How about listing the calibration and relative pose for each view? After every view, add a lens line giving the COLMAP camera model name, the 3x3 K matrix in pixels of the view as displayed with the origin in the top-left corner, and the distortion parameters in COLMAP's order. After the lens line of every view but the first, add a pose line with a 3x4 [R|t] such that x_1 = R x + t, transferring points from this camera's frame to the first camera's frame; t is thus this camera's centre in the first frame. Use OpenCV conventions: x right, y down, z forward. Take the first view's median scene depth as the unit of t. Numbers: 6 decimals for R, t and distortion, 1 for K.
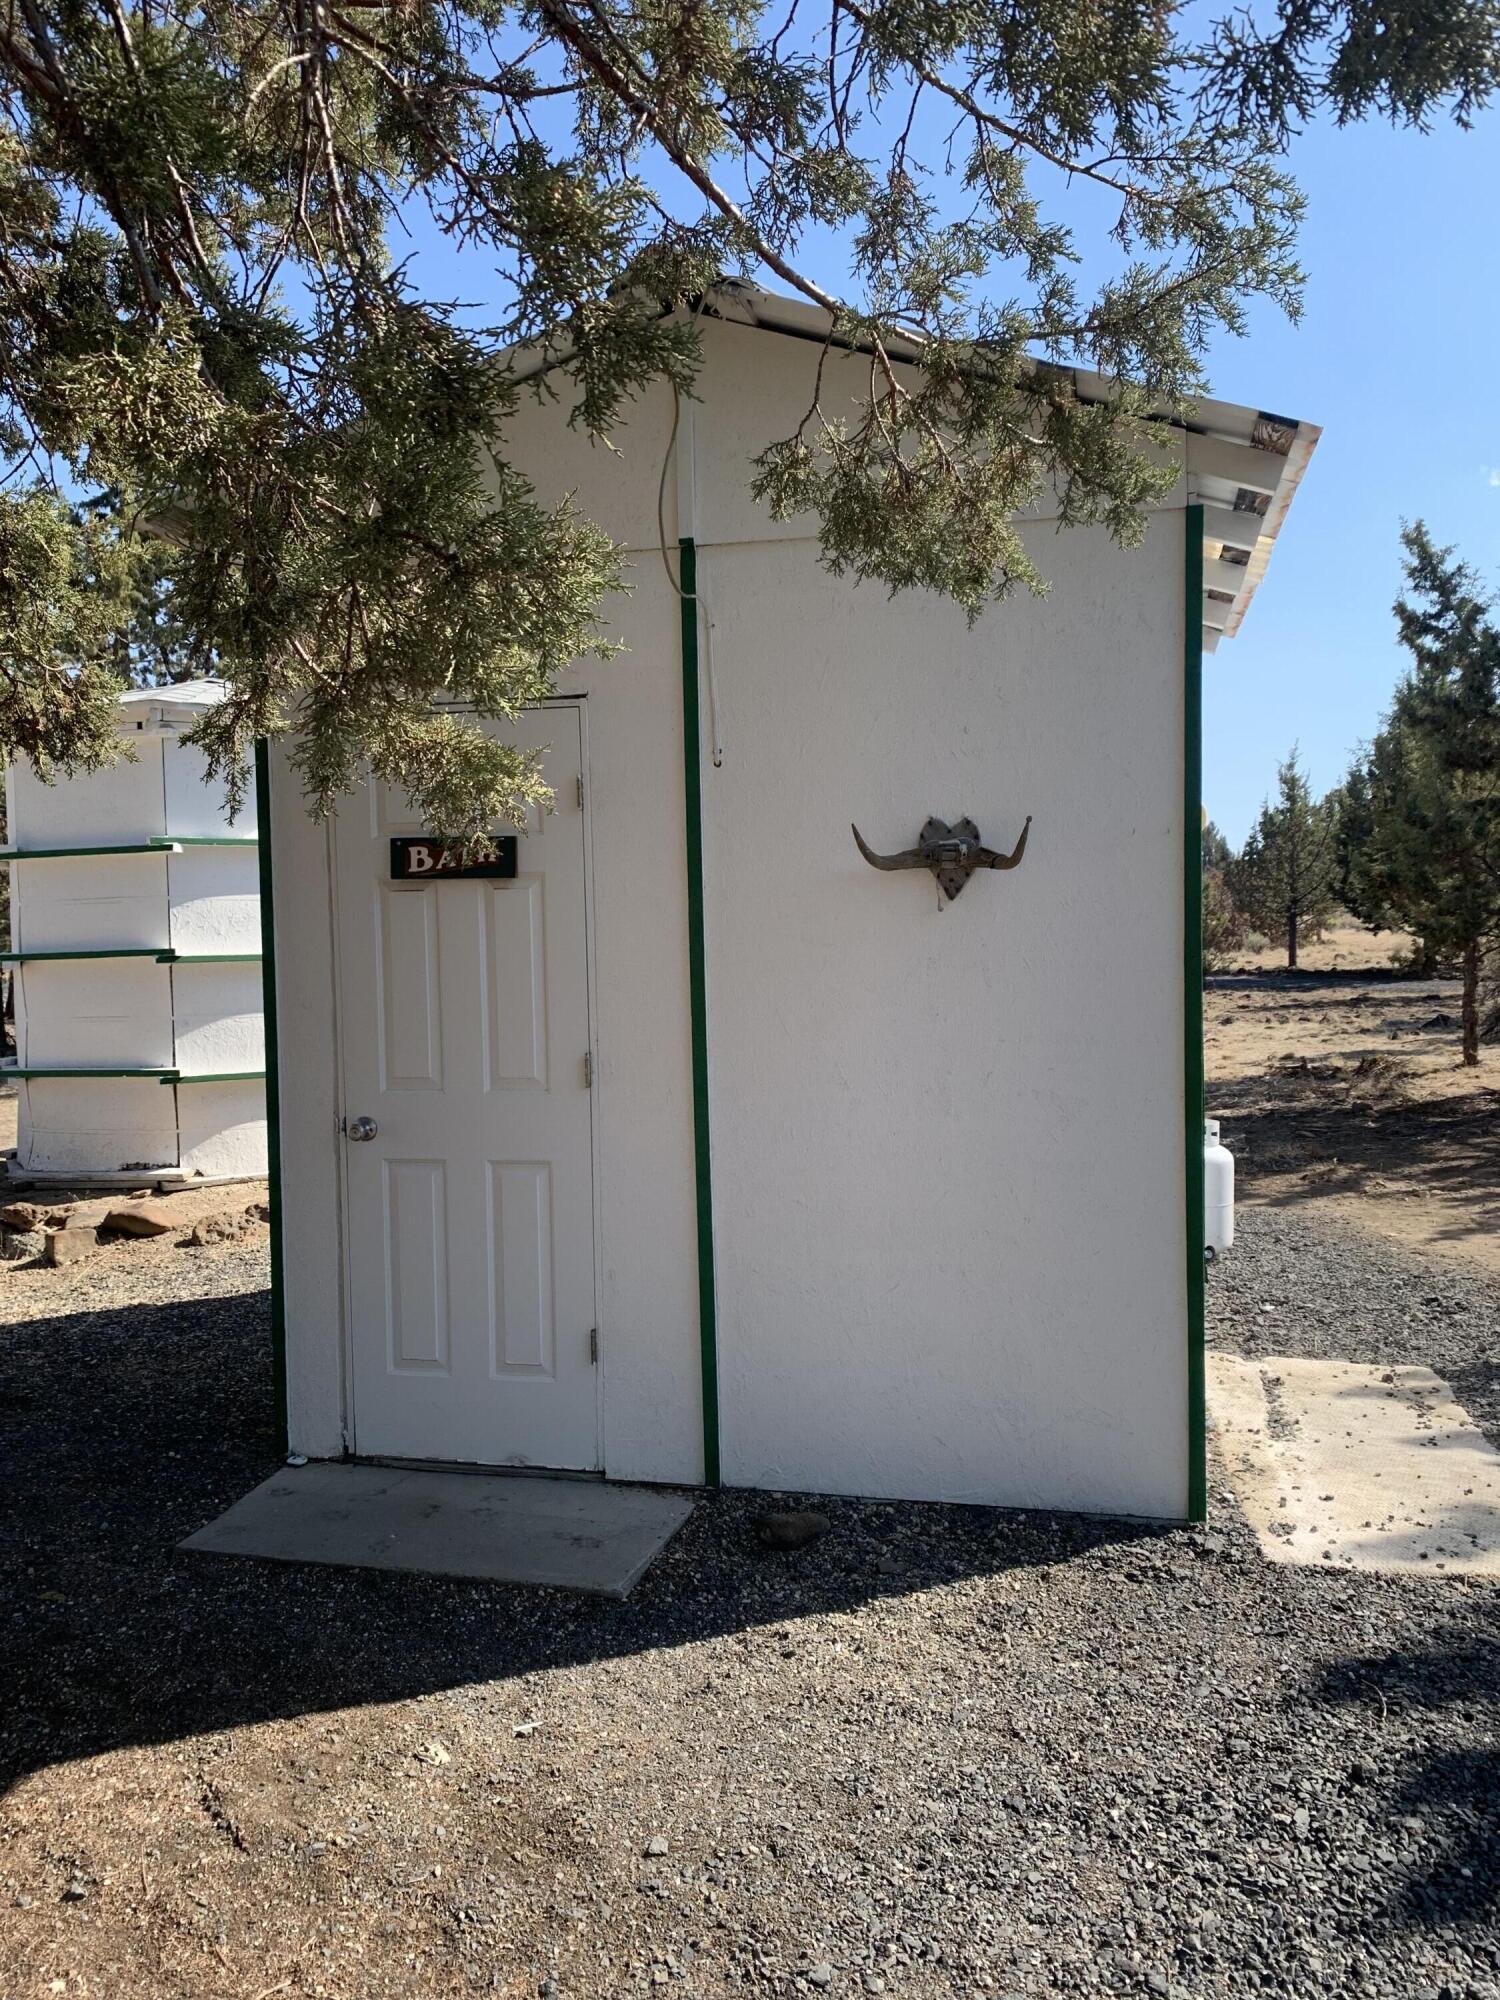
lens RADIAL K [[1541.3, 0, 822.8], [0, 1541.3, 991.2], [0, 0, 1]] dist [0.066763, -0.108706]
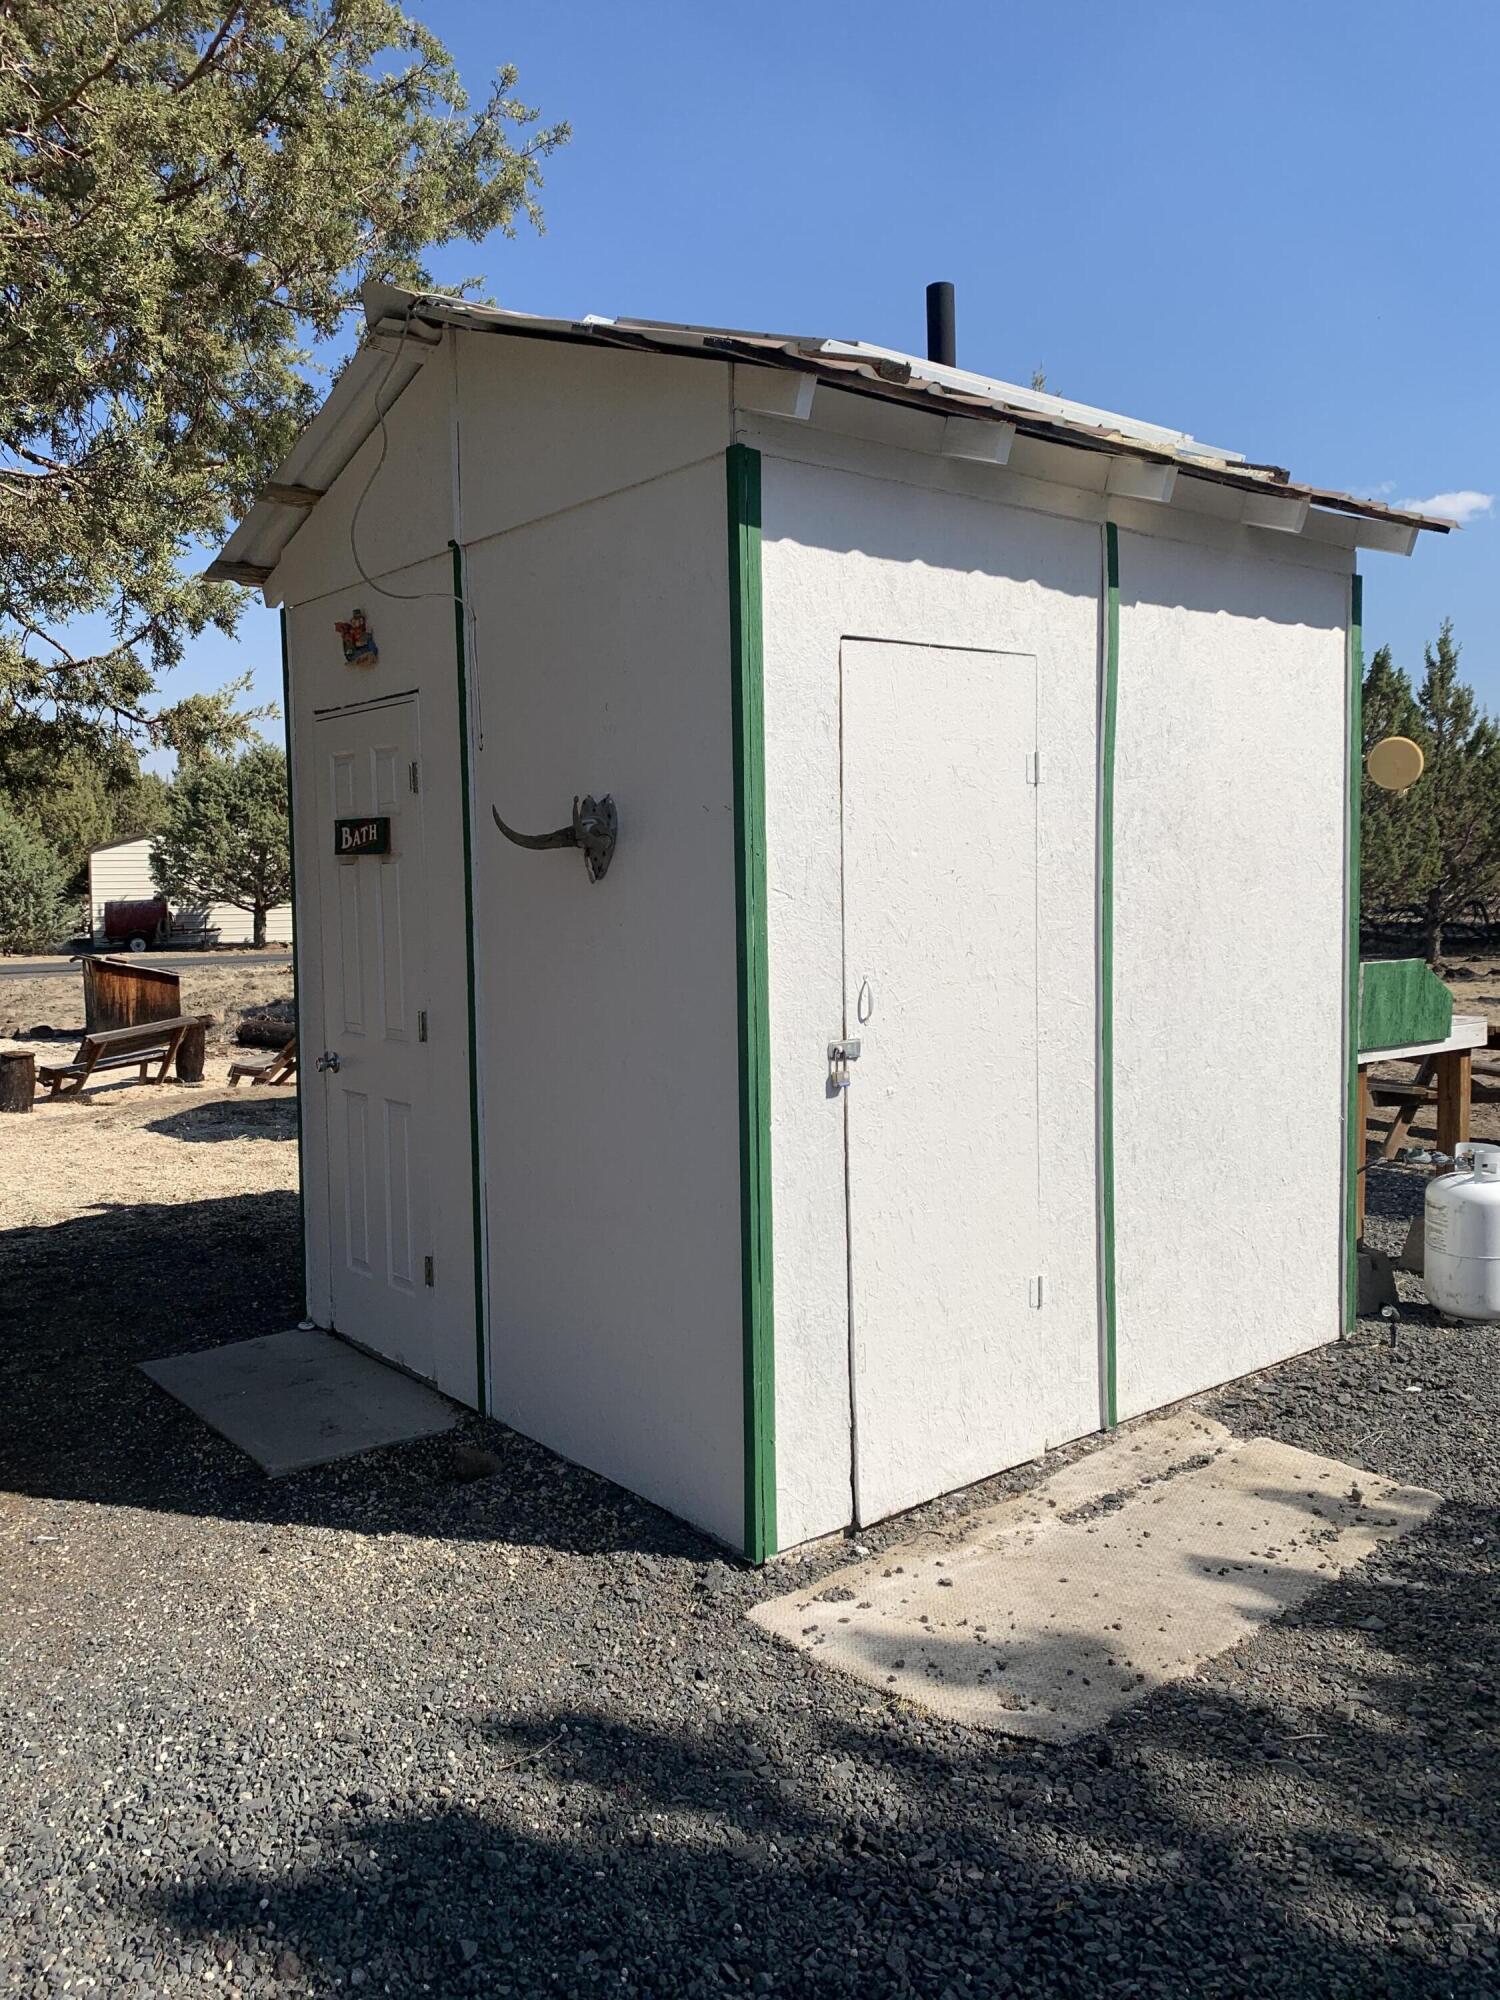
lens RADIAL K [[1540.5, 0, 750.0], [0, 1540.5, 1000.0], [0, 0, 1]] dist [0.117788, -0.268347]
pose [[0.791393, 0.055870, -0.608749, 0.747138], [-0.032873, 0.998263, 0.048883, -0.031754], [0.610423, -0.018674, 0.791856, 0.263808]]
